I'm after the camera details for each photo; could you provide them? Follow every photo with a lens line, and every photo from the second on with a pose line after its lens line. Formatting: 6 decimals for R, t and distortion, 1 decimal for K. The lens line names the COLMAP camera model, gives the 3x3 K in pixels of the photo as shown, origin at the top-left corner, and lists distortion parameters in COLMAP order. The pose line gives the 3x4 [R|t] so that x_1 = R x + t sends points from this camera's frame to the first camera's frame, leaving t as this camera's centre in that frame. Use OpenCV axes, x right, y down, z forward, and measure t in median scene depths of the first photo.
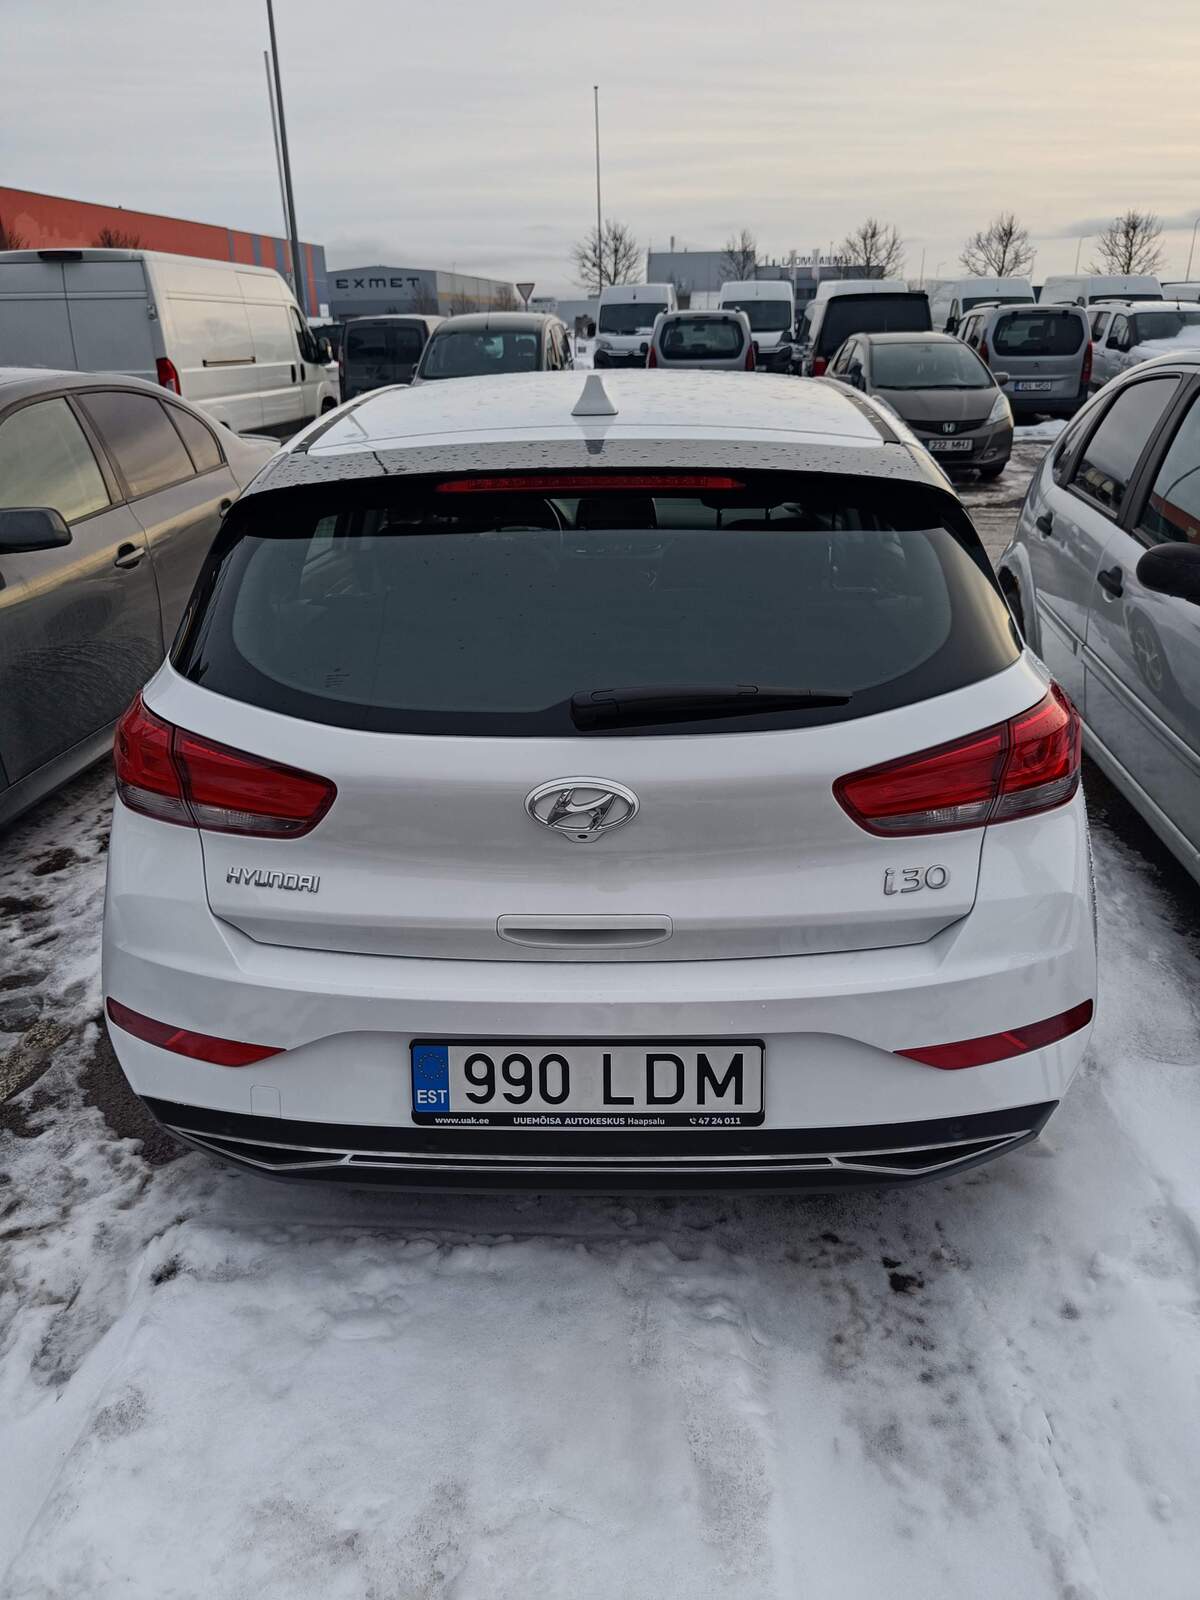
lens RADIAL K [[1129.7, 0, 592.8], [0, 1129.7, 806.2], [0, 0, 1]] dist [0.004529, -0.000501]
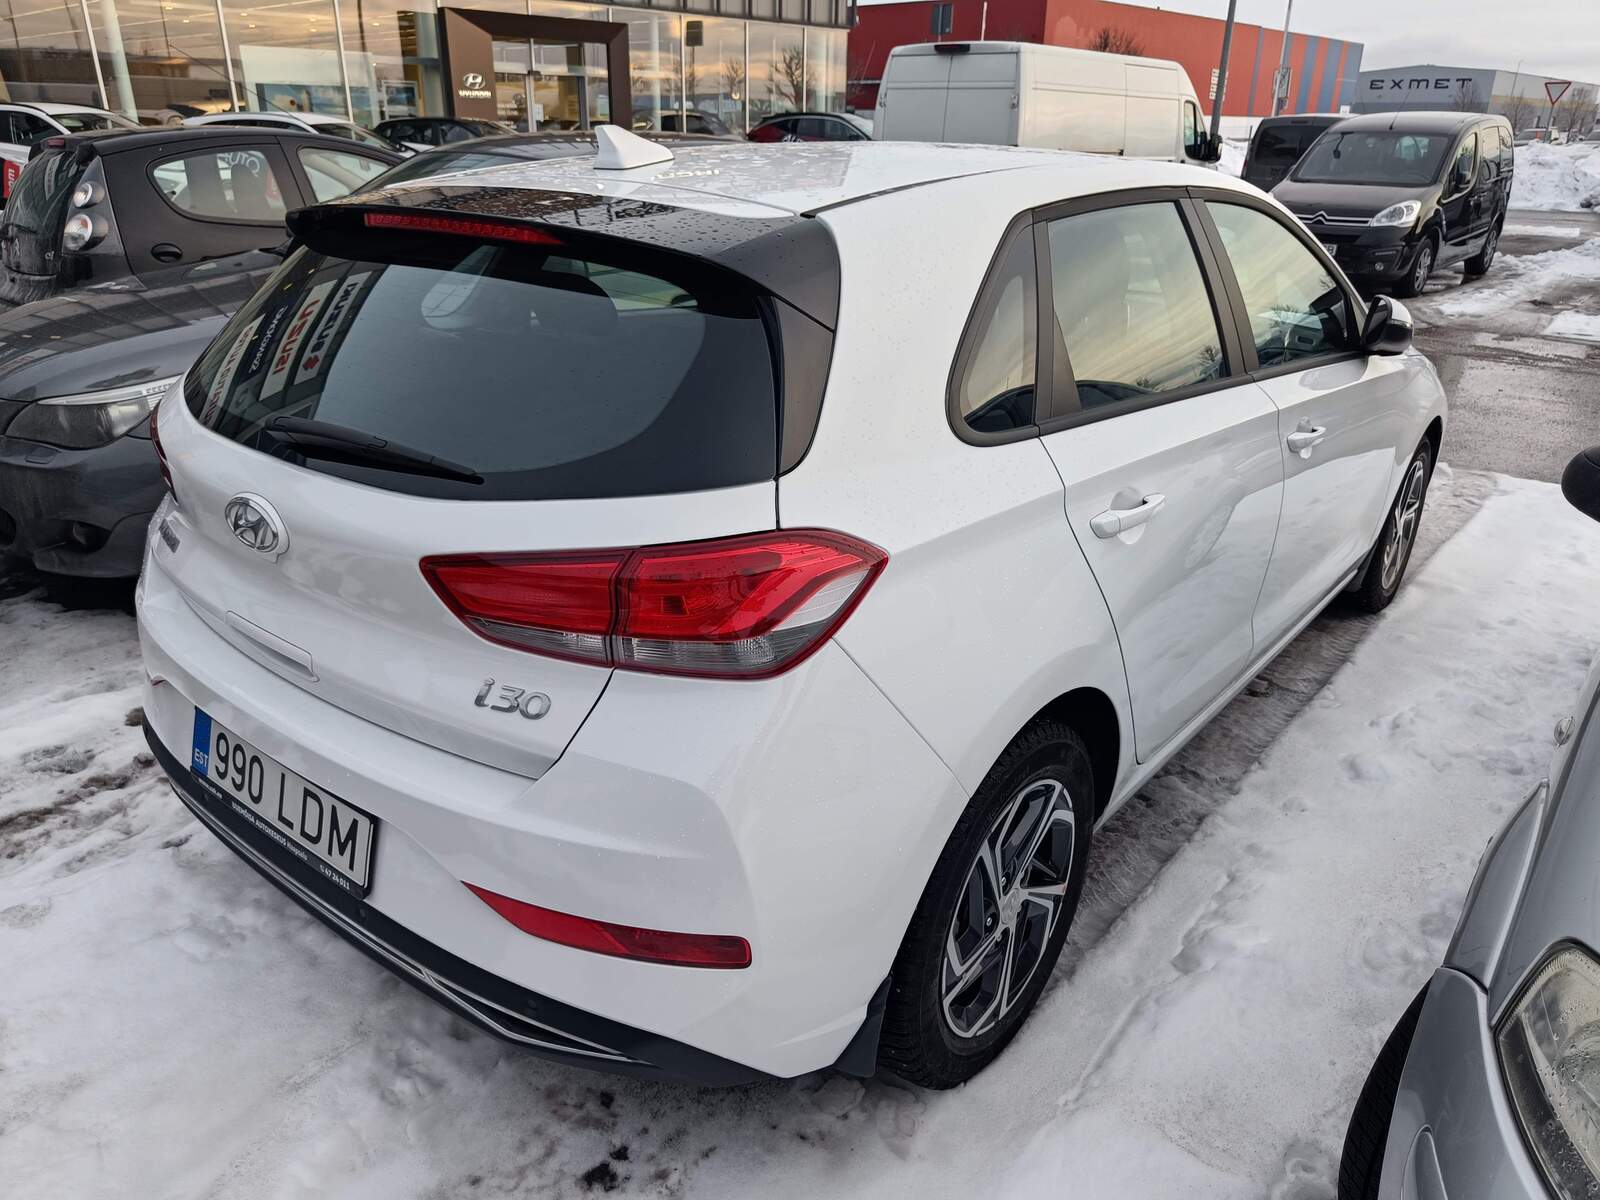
lens RADIAL K [[1129.7, 0, 797.3], [0, 1129.7, 590.4], [0, 0, 1]] dist [0.004529, -0.000501]
pose [[0.798265, 0.254365, -0.545959, 0.769188], [-0.260629, 0.963068, 0.067623, -0.111413], [0.542997, 0.088312, 0.835078, 0.324291]]
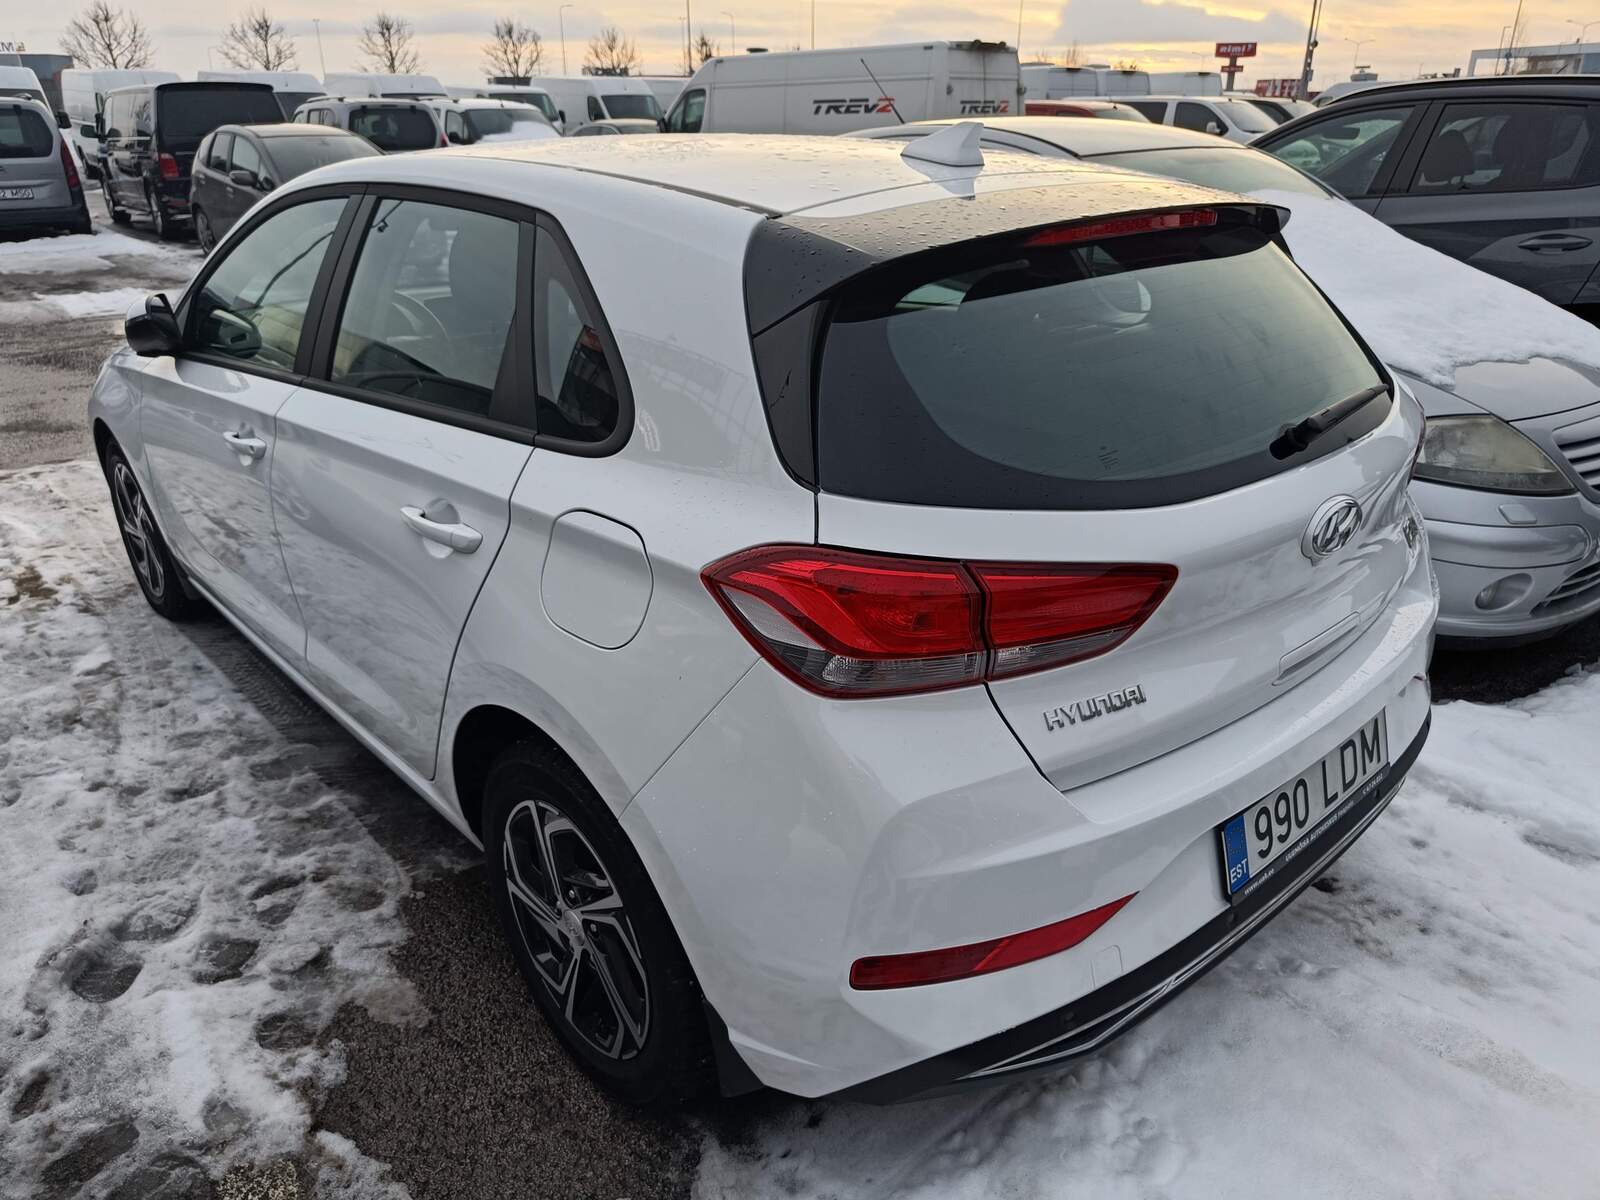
lens RADIAL K [[1129.7, 0, 800.8], [0, 1129.7, 609.9], [0, 0, 1]] dist [0.004529, -0.000501]
pose [[0.721818, -0.267795, 0.638173, -0.827514], [0.266511, 0.958547, 0.100792, -0.127414], [-0.638711, 0.097327, 0.763267, 0.423172]]
